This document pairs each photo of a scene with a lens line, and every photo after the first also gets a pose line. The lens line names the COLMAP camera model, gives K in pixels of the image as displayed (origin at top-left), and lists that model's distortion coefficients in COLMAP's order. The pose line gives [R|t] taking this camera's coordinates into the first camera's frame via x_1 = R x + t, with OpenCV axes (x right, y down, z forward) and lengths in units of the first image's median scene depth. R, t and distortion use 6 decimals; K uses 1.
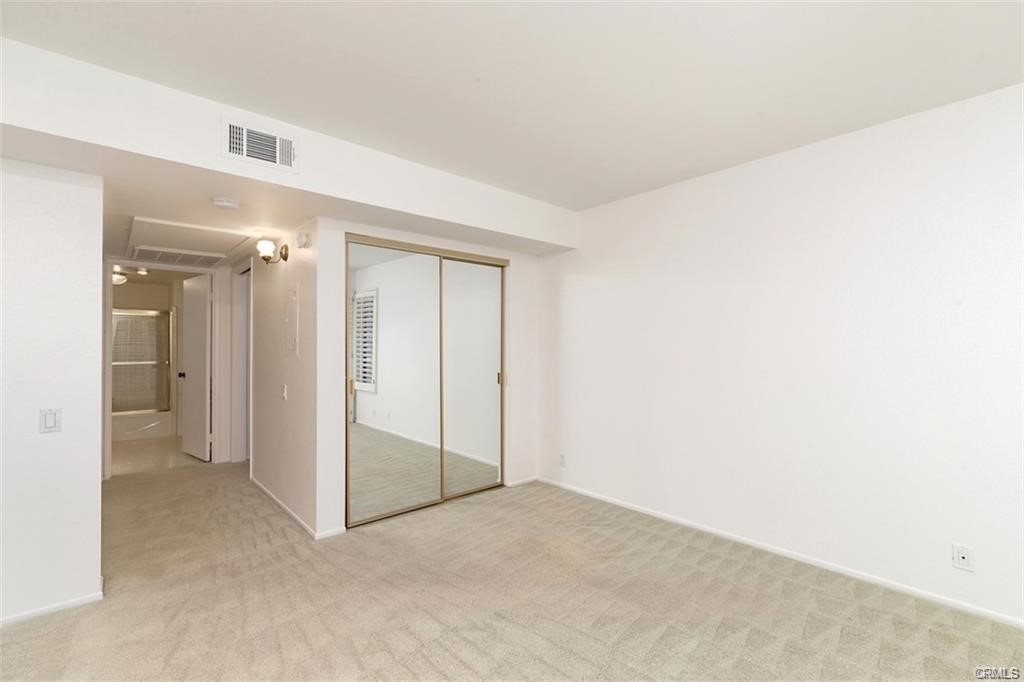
lens RADIAL K [[465.6, 0, 515.2], [0, 465.6, 344.6], [0, 0, 1]] dist [-0.000735, -0.000090]
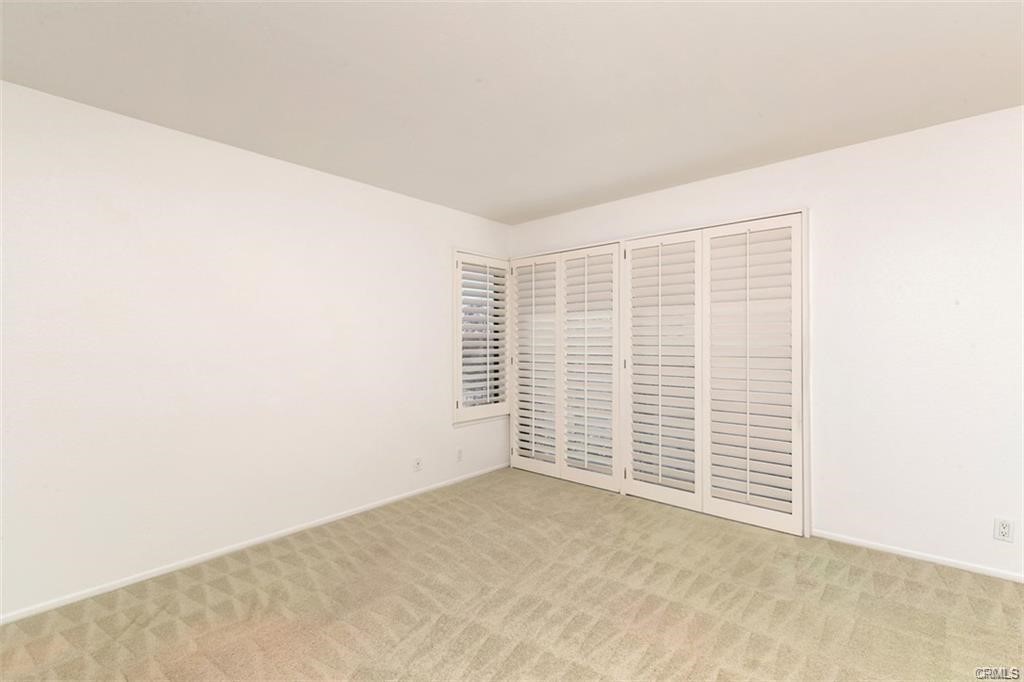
lens RADIAL K [[465.6, 0, 512.6], [0, 465.6, 339.7], [0, 0, 1]] dist [-0.000735, -0.000090]
pose [[-0.122036, 0.001556, 0.992524, -0.667507], [0.002830, 0.999995, -0.001219, -0.006677], [-0.992522, 0.002660, -0.122040, 0.697833]]
